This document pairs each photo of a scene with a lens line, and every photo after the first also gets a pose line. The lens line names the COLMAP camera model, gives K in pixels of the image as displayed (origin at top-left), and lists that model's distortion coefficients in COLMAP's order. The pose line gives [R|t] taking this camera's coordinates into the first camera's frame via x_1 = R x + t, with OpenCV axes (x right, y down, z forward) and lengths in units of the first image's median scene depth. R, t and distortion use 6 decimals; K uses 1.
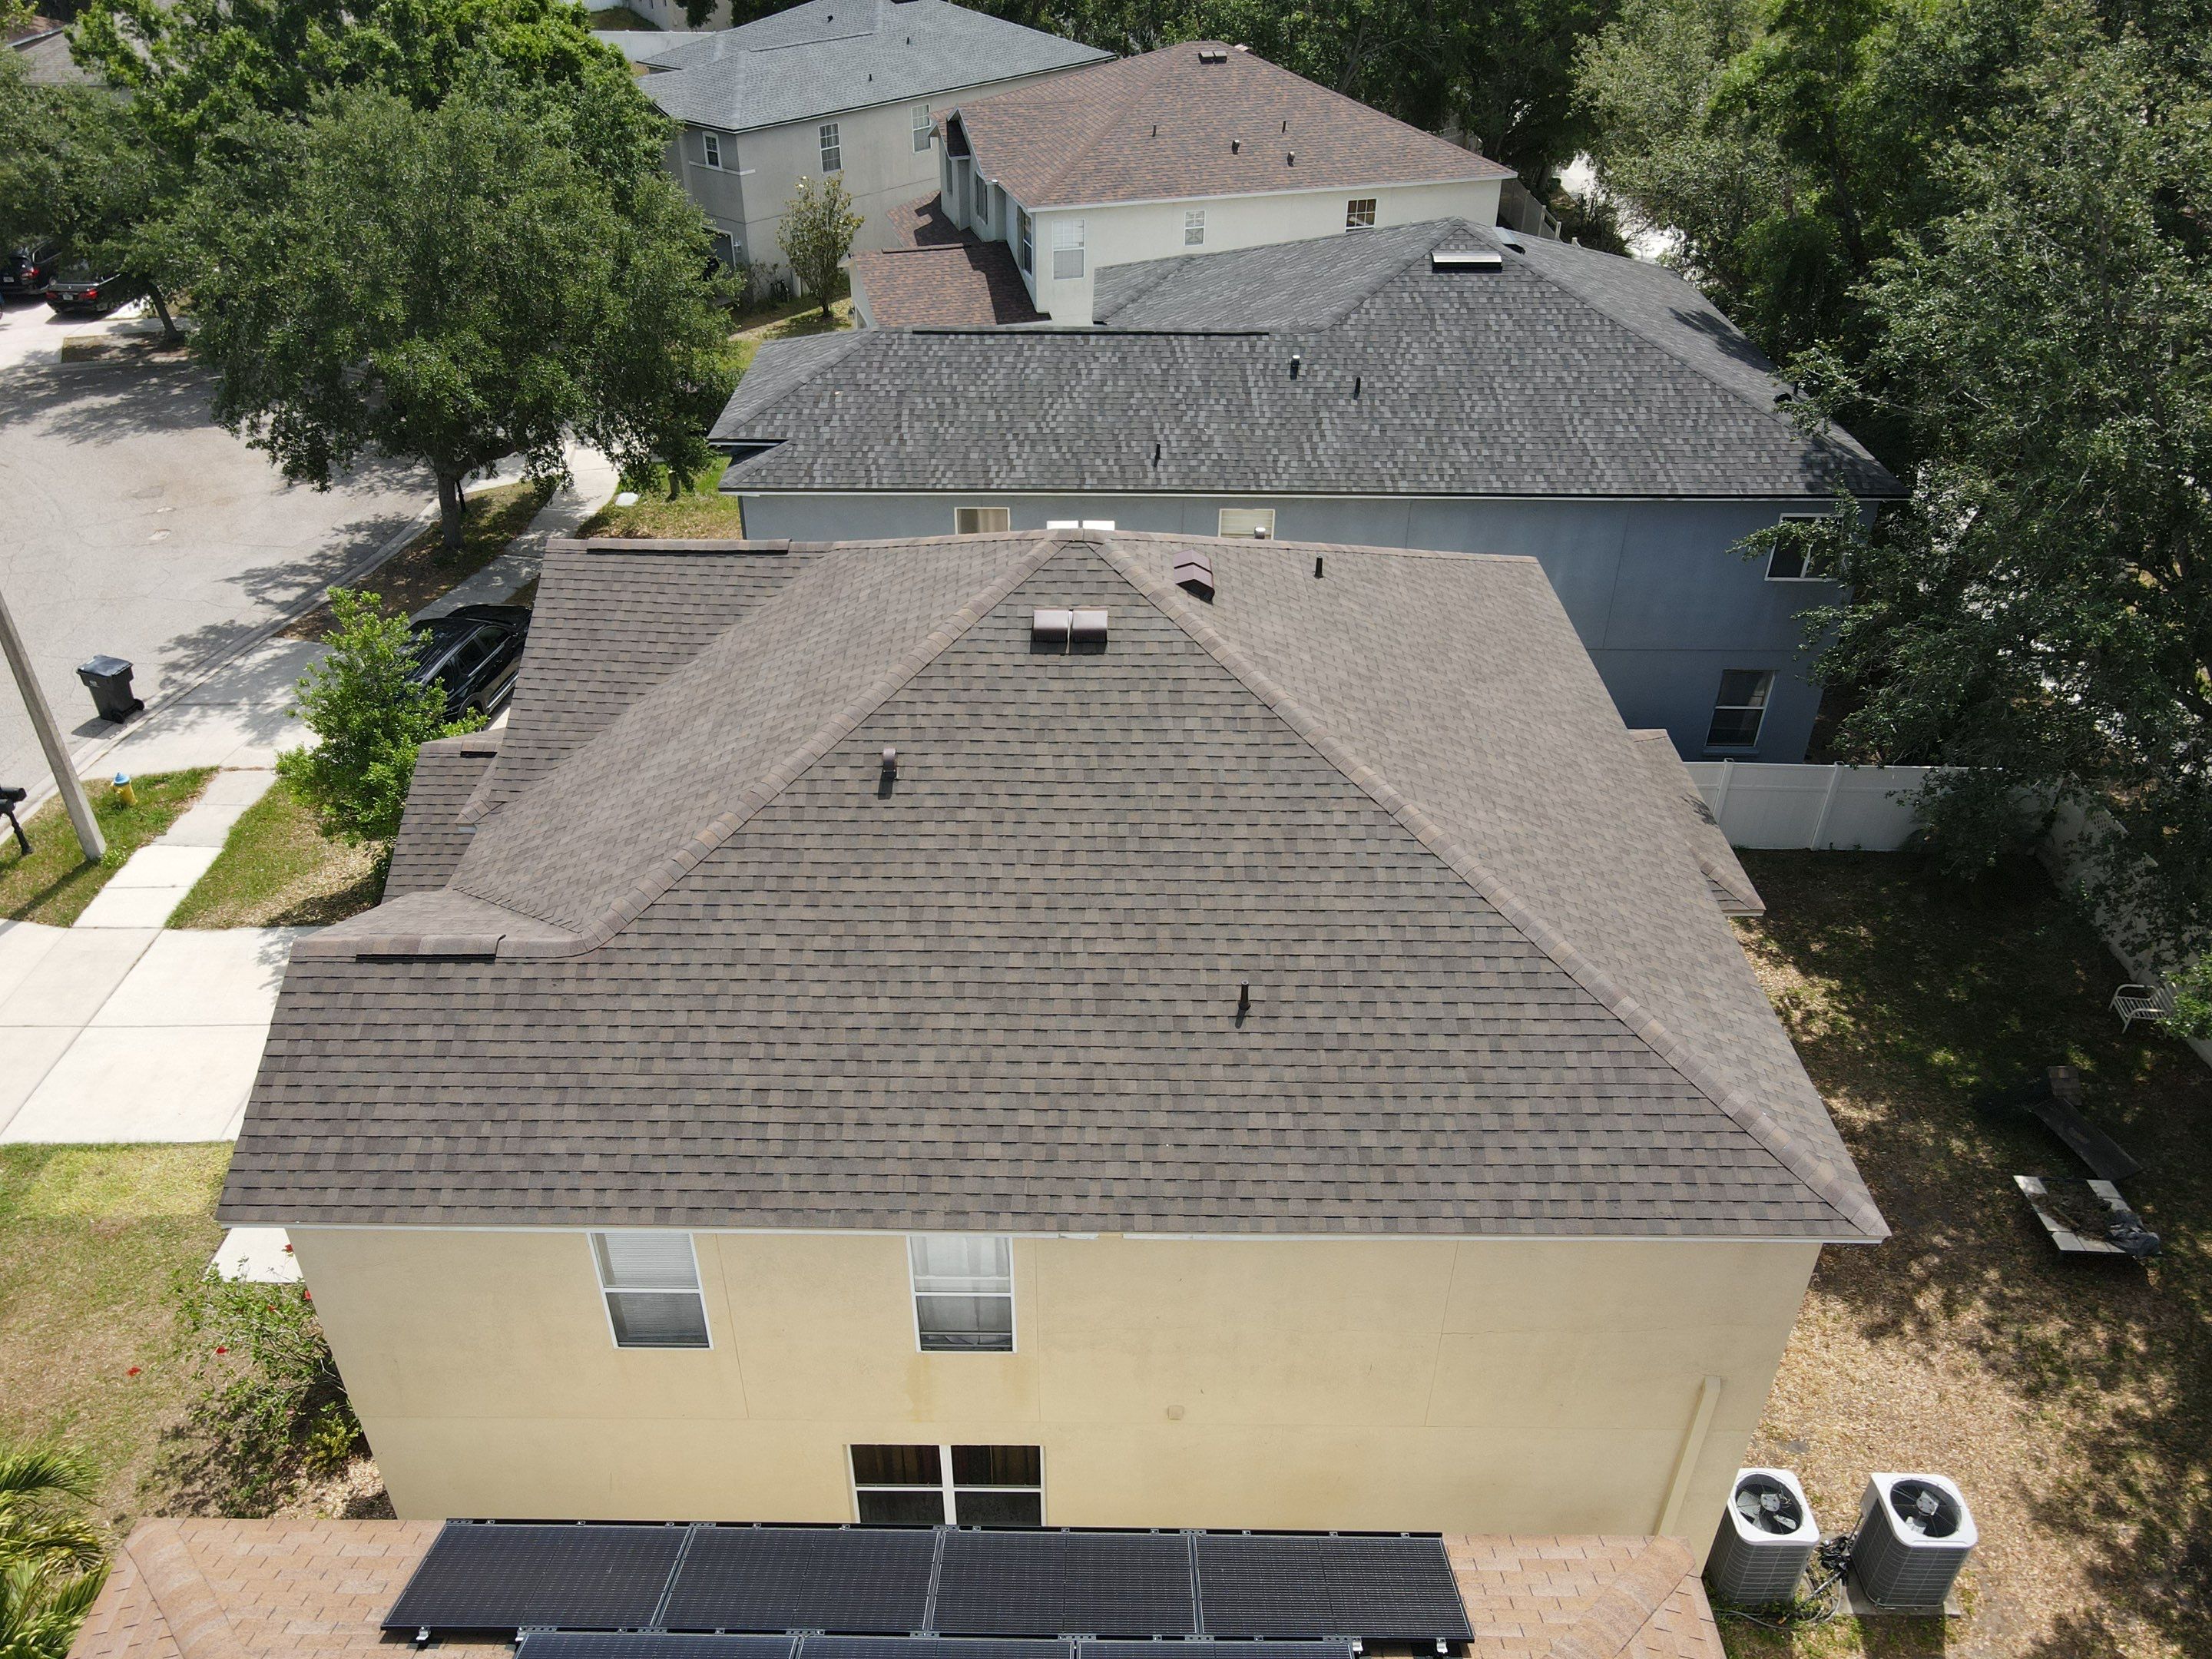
lens RADIAL K [[1627.7, 0, 1099.8], [0, 1627.7, 792.6], [0, 0, 1]] dist [-0.009239, 0.049867]
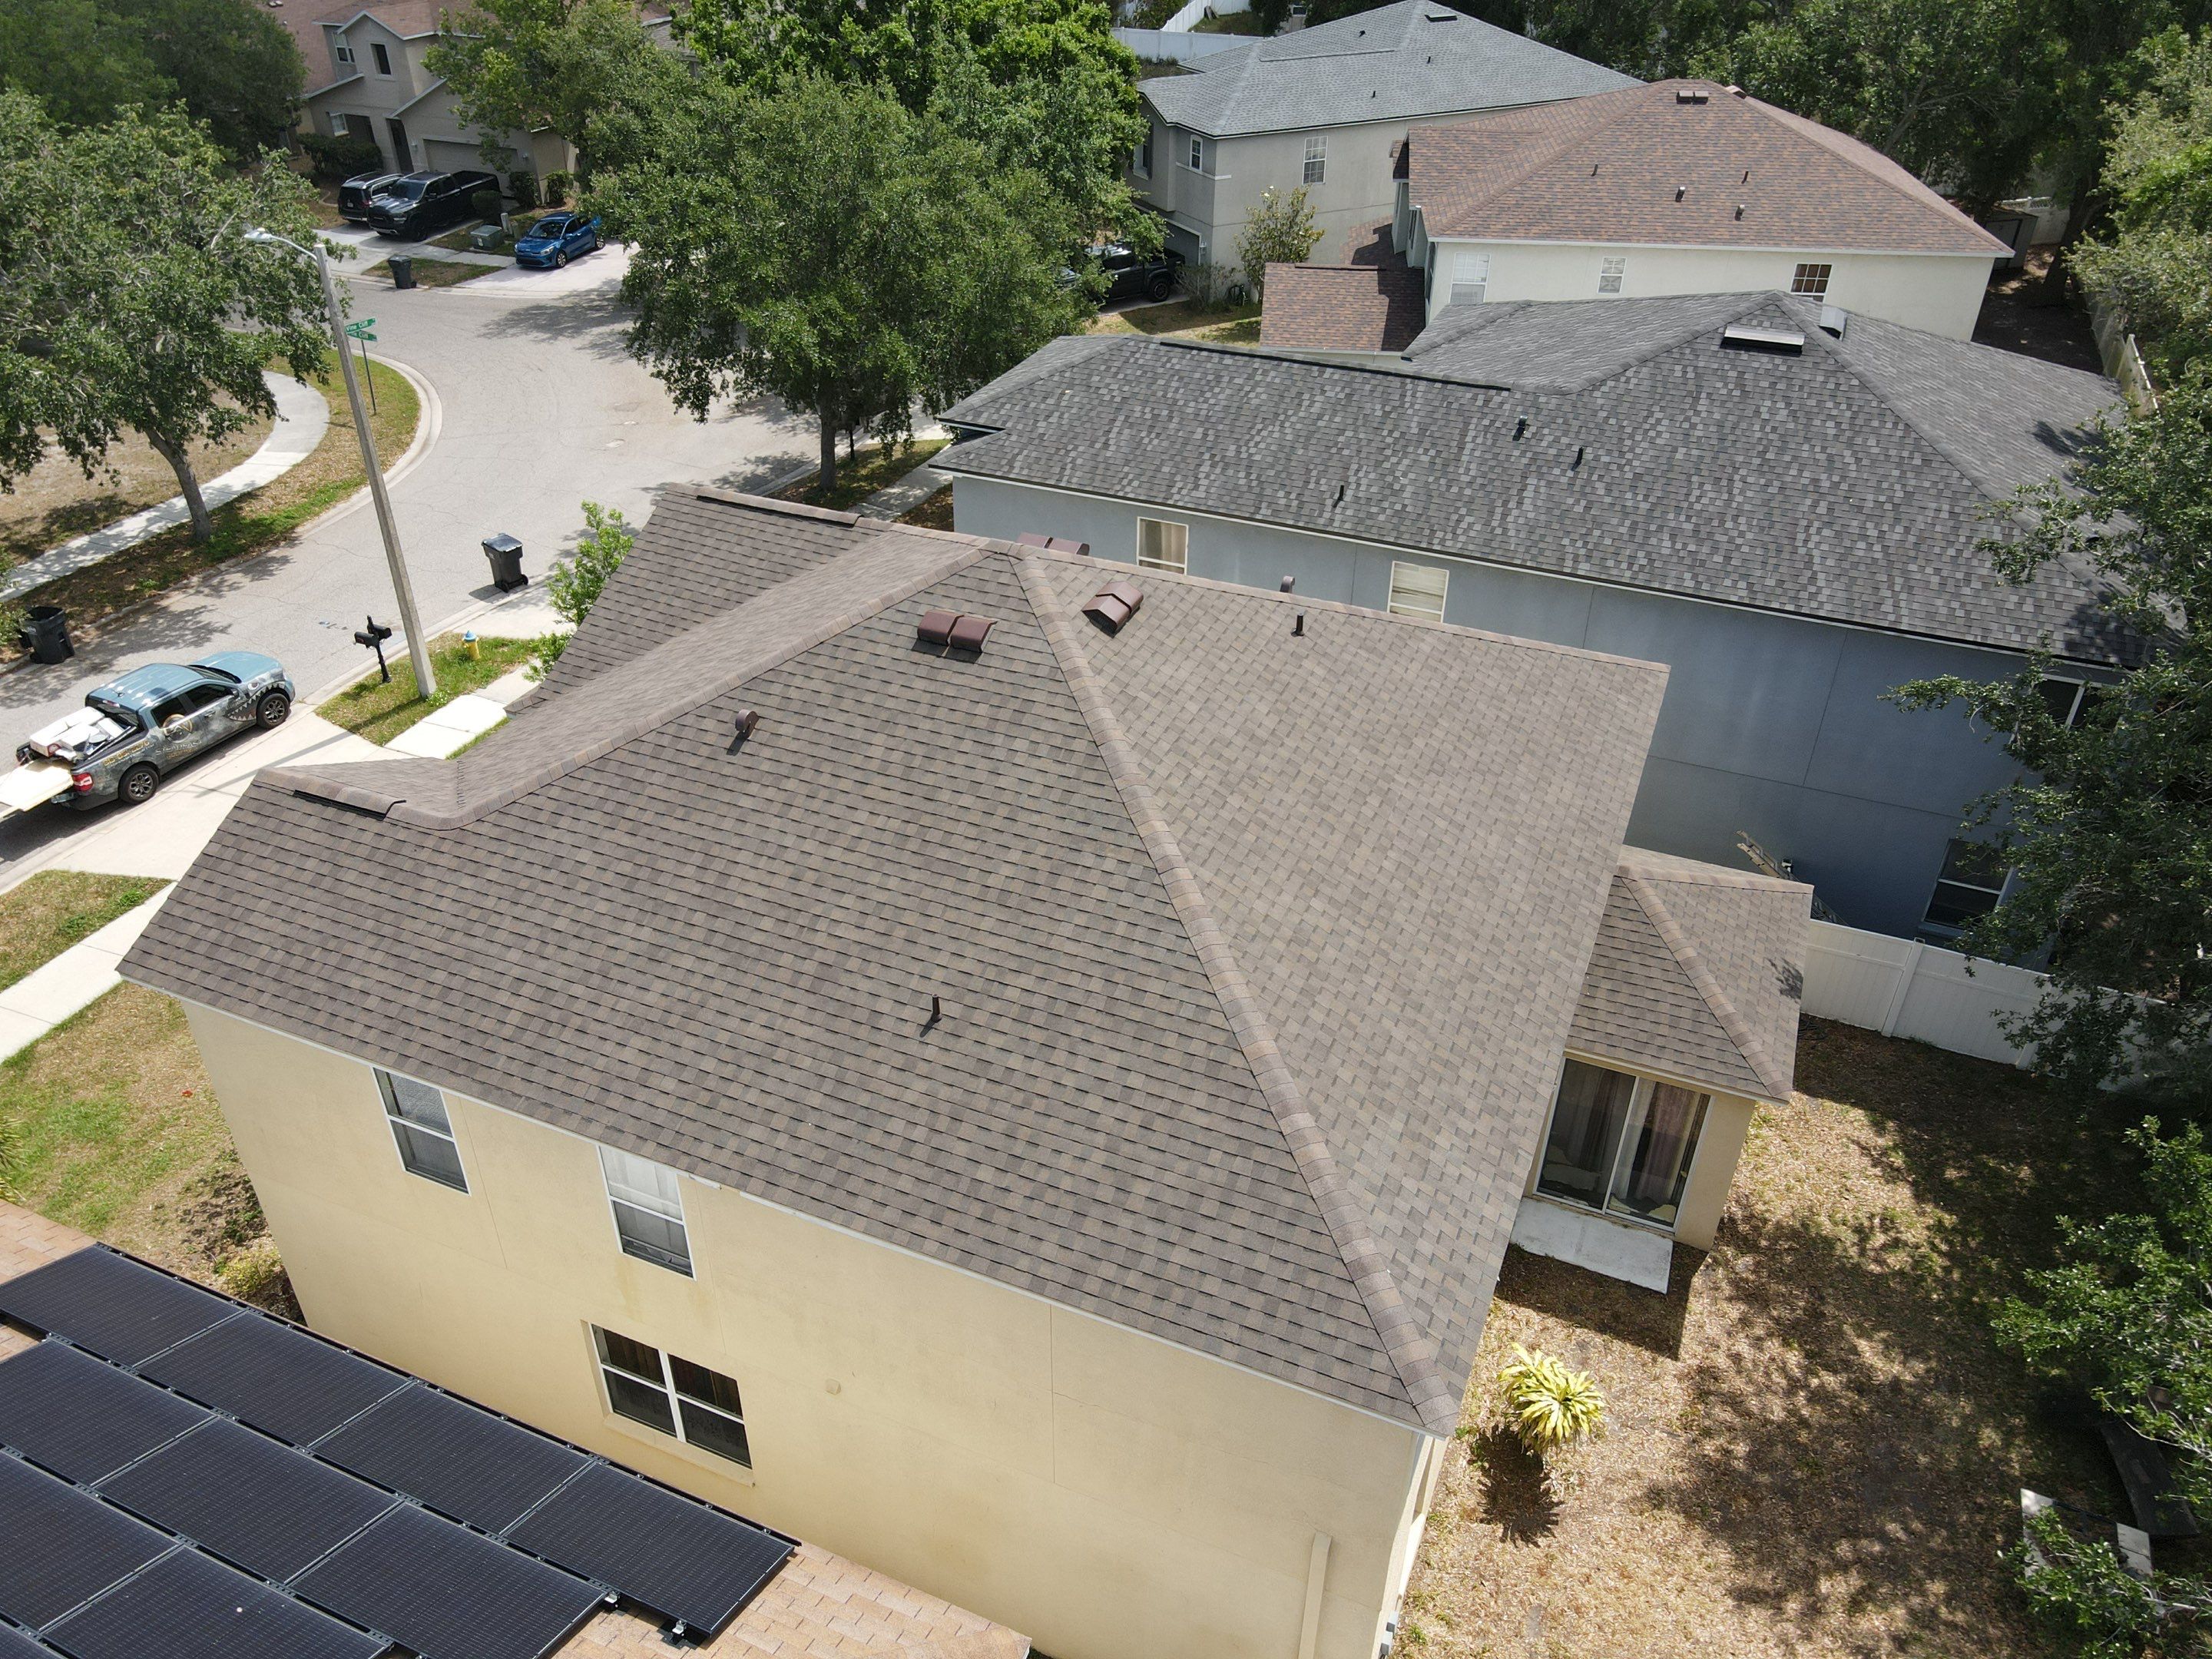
lens RADIAL K [[1640.7, 0, 1103.7], [0, 1640.7, 798.0], [0, 0, 1]] dist [-0.021427, 0.061481]
pose [[0.922480, 0.209455, -0.324284, 0.257174], [-0.210646, 0.977043, 0.031854, -0.030938], [0.323511, 0.038924, 0.945423, 0.028963]]
